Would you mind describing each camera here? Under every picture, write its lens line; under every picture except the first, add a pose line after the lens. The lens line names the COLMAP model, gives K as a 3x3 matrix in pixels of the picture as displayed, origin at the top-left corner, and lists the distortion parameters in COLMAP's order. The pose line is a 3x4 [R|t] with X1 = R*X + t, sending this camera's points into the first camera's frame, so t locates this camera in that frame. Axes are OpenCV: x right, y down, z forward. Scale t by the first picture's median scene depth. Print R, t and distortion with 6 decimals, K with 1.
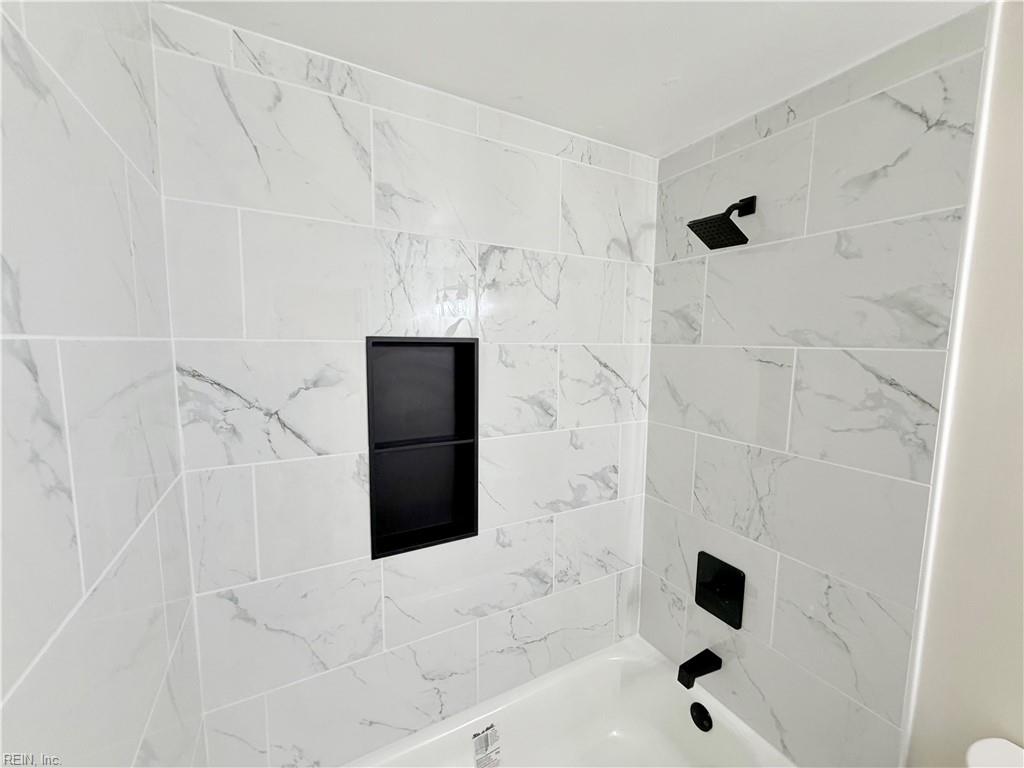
lens RADIAL K [[408.4, 0, 512.4], [0, 408.4, 383.4], [0, 0, 1]] dist [0.000697, -0.000002]
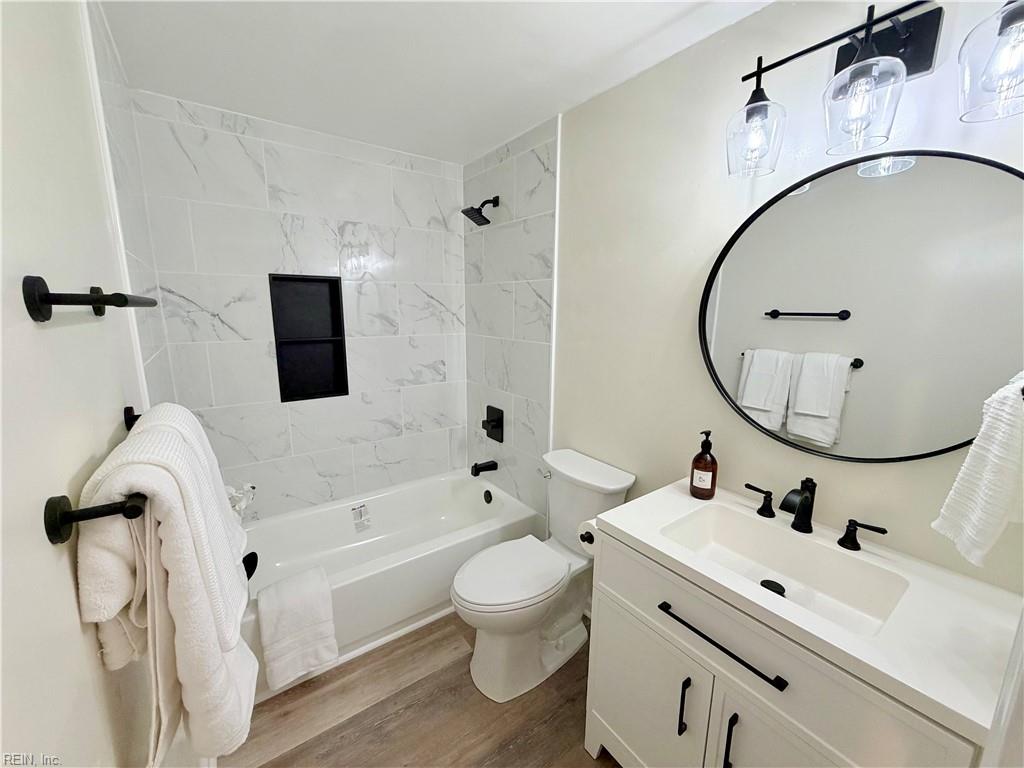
lens RADIAL K [[408.4, 0, 511.5], [0, 408.4, 383.8], [0, 0, 1]] dist [0.000697, -0.000002]
pose [[0.992223, -0.026195, 0.121687, 0.394844], [0.015716, 0.996146, 0.086292, 0.192977], [-0.123479, -0.083709, 0.988810, -0.792407]]
